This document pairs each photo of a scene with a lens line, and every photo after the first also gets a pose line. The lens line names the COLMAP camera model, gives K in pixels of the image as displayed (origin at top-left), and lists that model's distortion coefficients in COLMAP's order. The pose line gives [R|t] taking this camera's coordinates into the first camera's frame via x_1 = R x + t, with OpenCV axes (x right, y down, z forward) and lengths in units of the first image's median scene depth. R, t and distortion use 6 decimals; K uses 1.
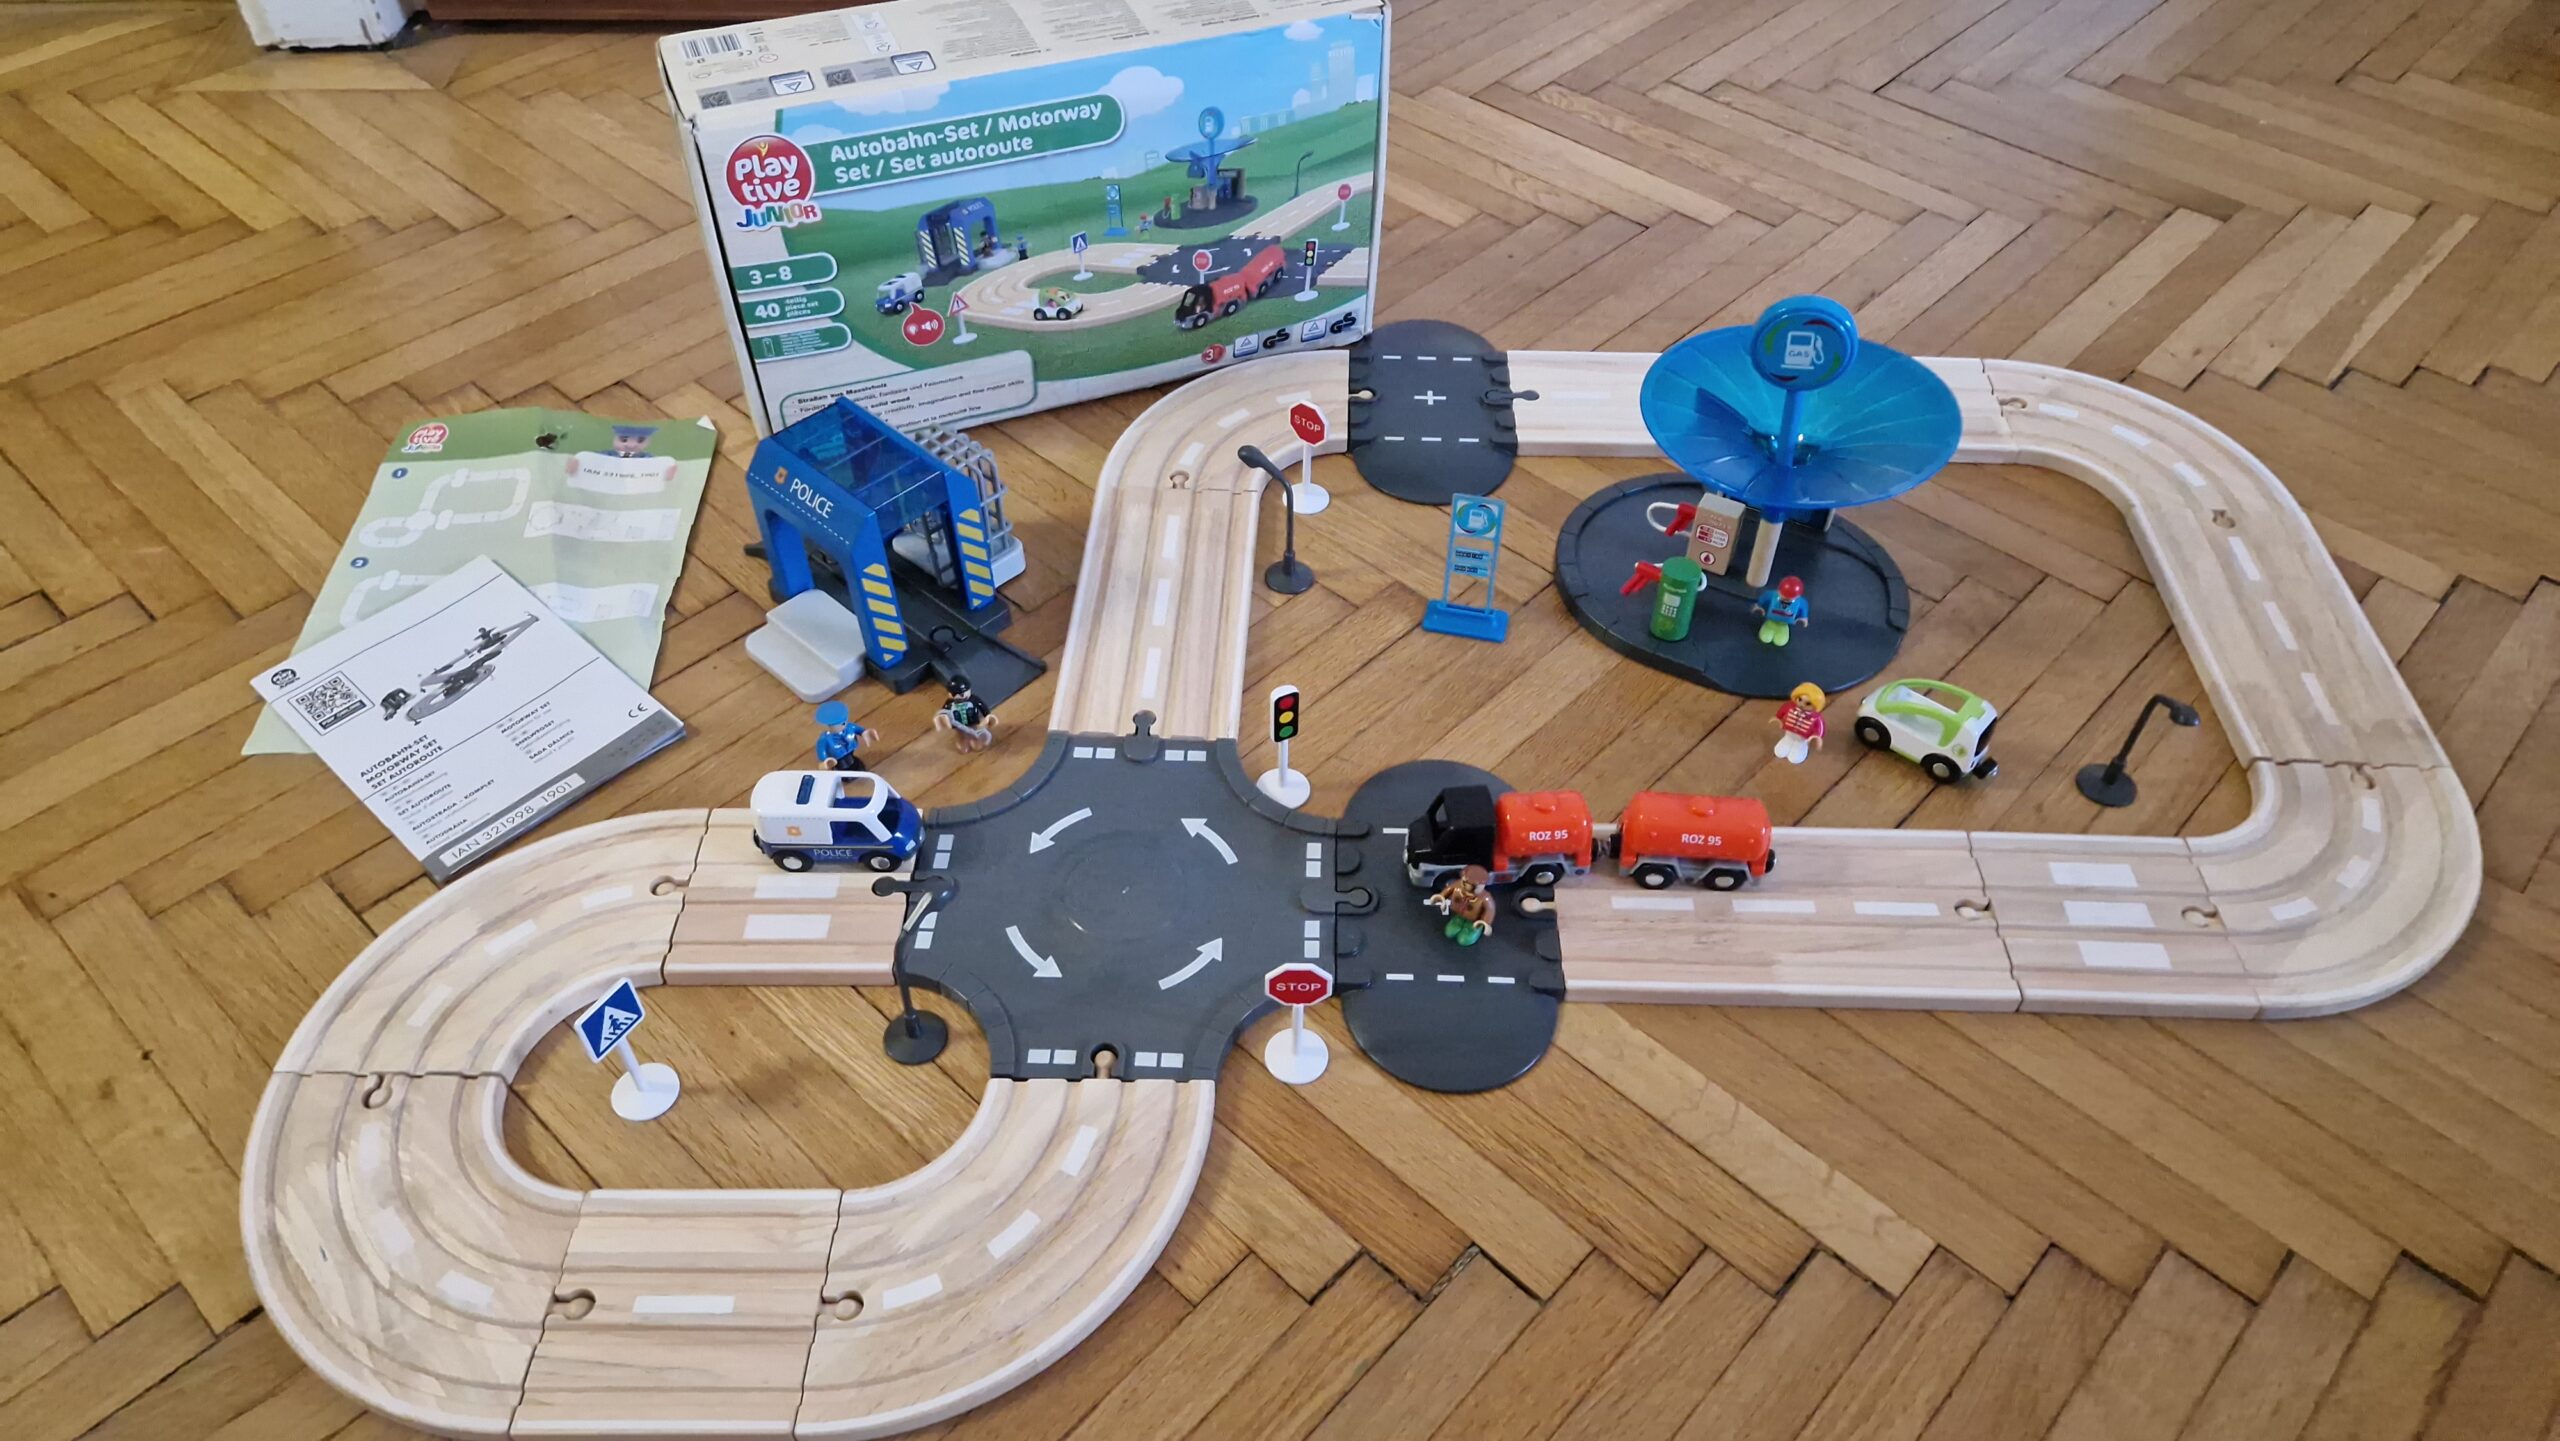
lens RADIAL K [[1734.4, 0, 1300.4], [0, 1734.4, 702.4], [0, 0, 1]] dist [0.076227, -0.068761]
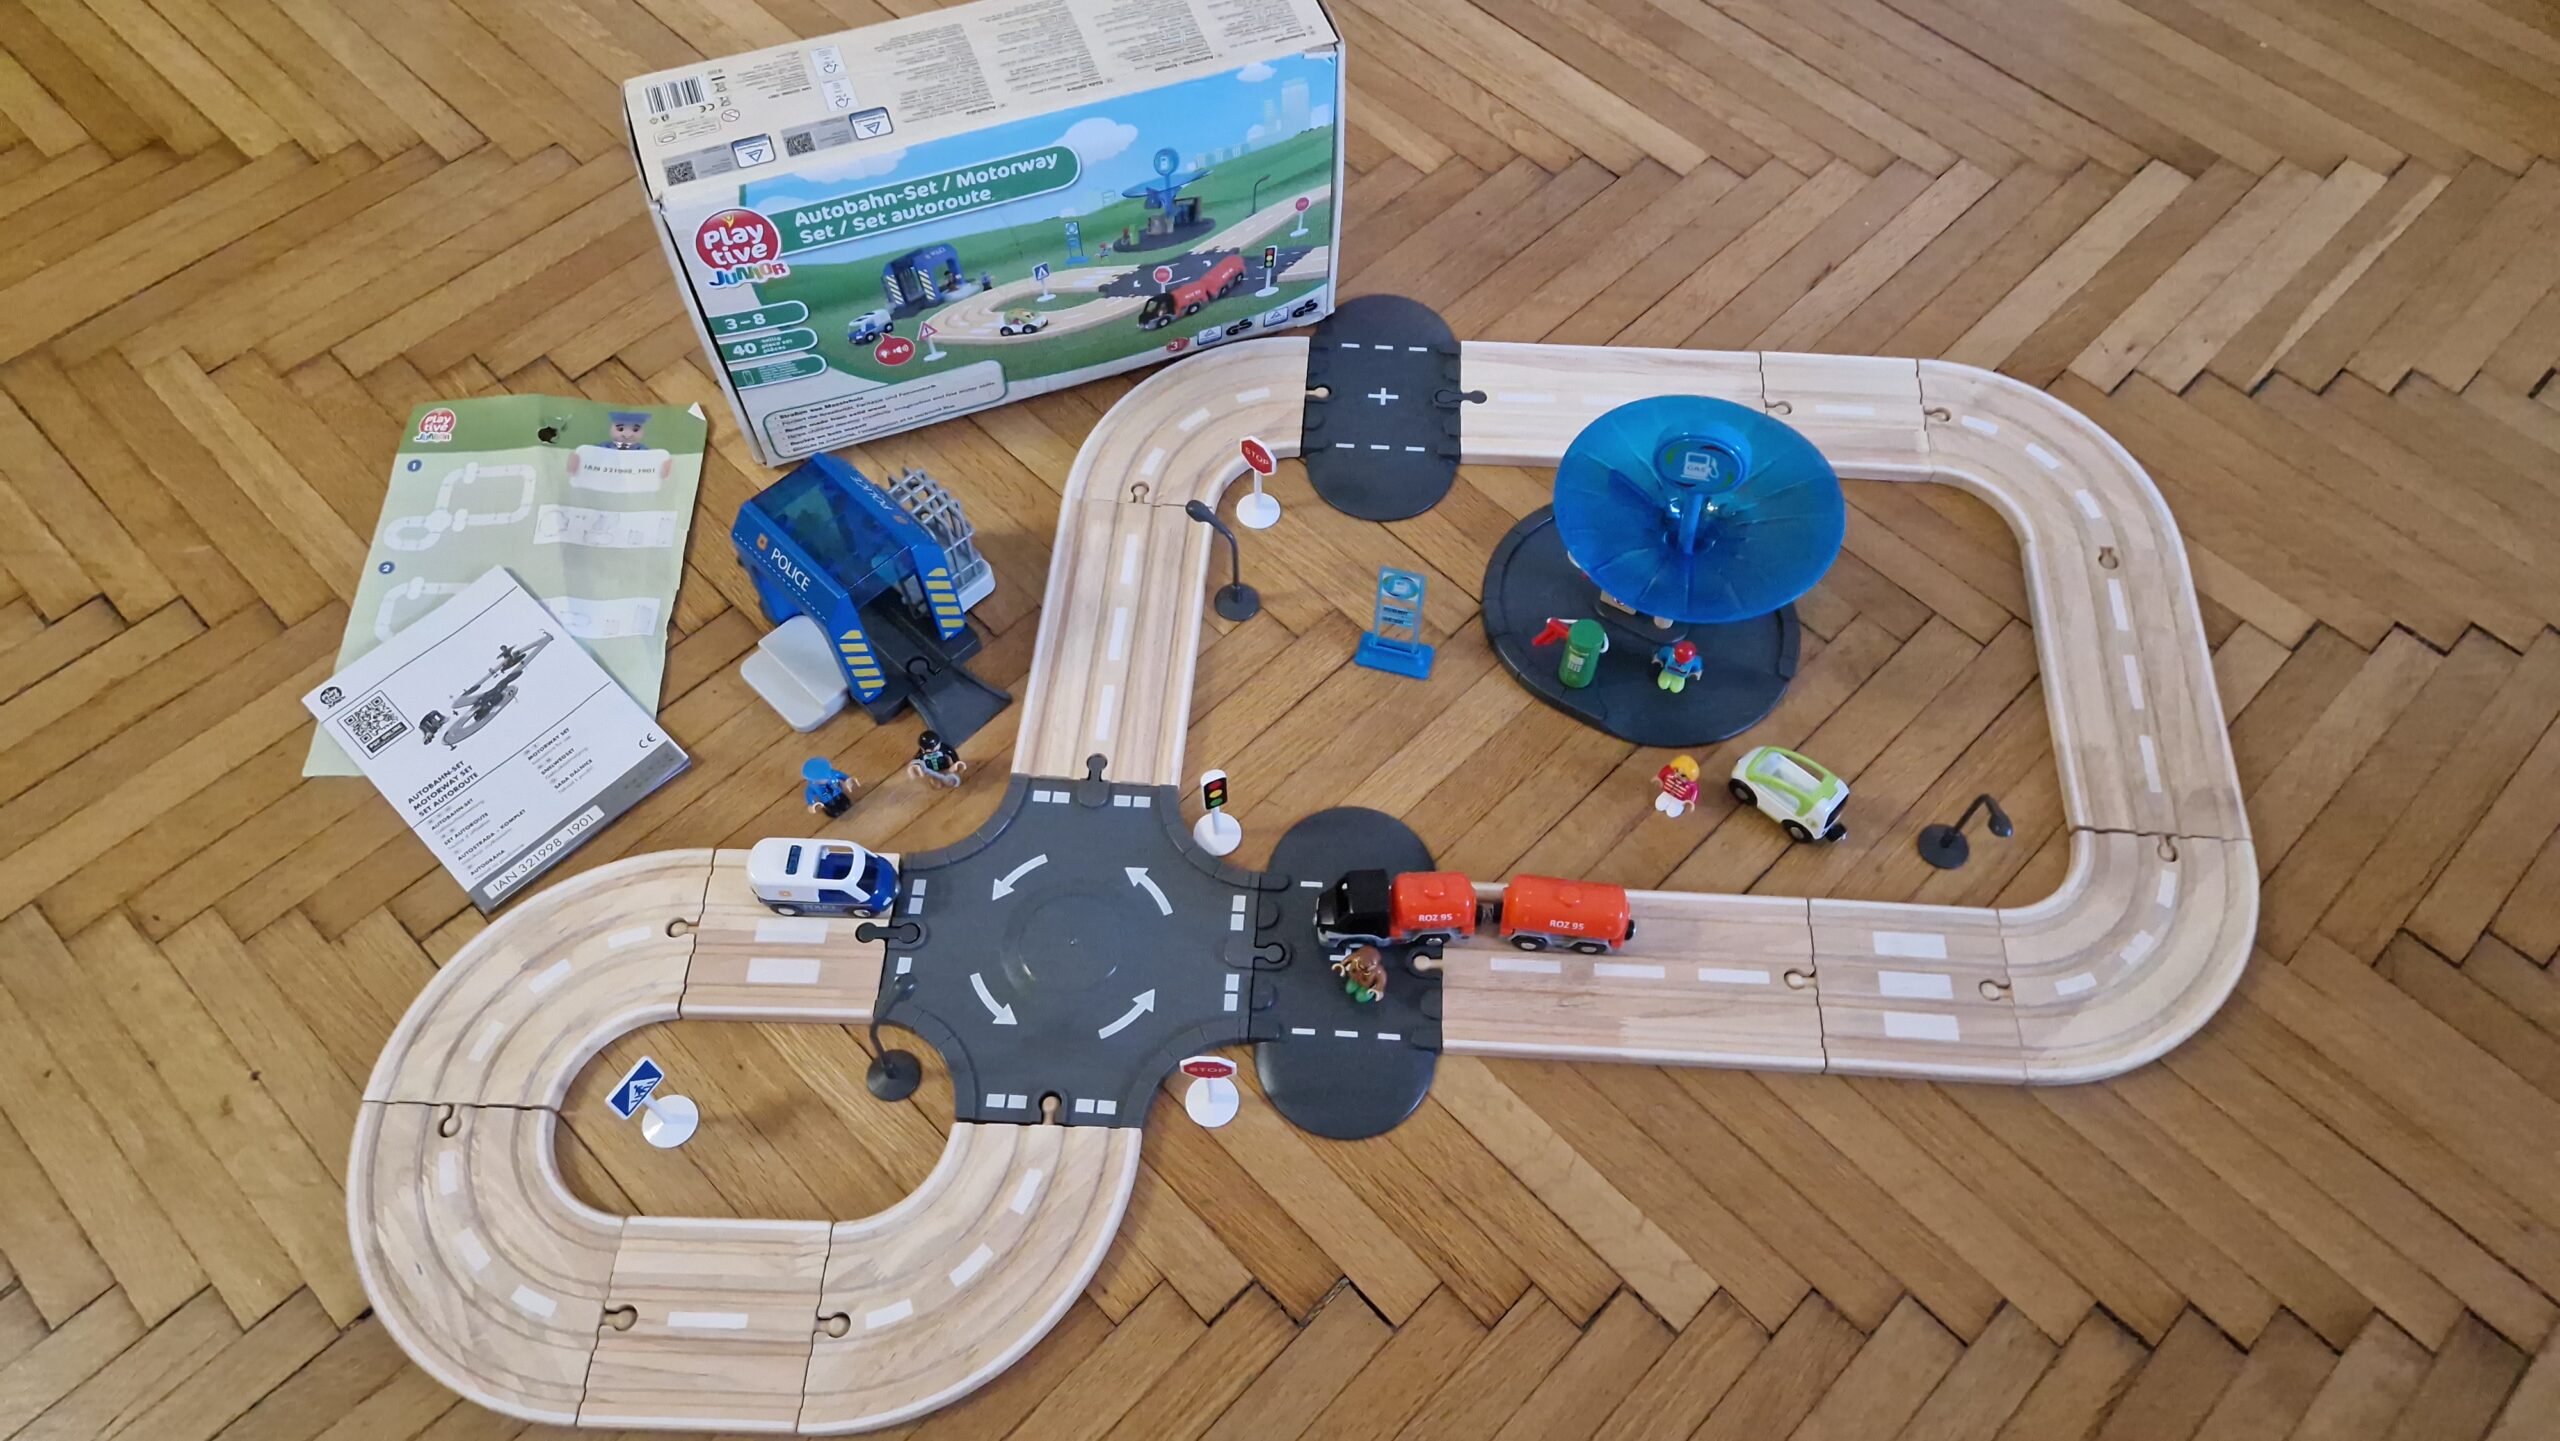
lens RADIAL K [[1732.5, 0, 1326.0], [0, 1732.5, 720.1], [0, 0, 1]] dist [0.077815, -0.067150]
pose [[0.999551, 0.027974, -0.010768, 0.065938], [-0.024536, 0.969921, 0.242181, -0.276608], [0.017219, -0.241808, 0.970171, -0.076701]]
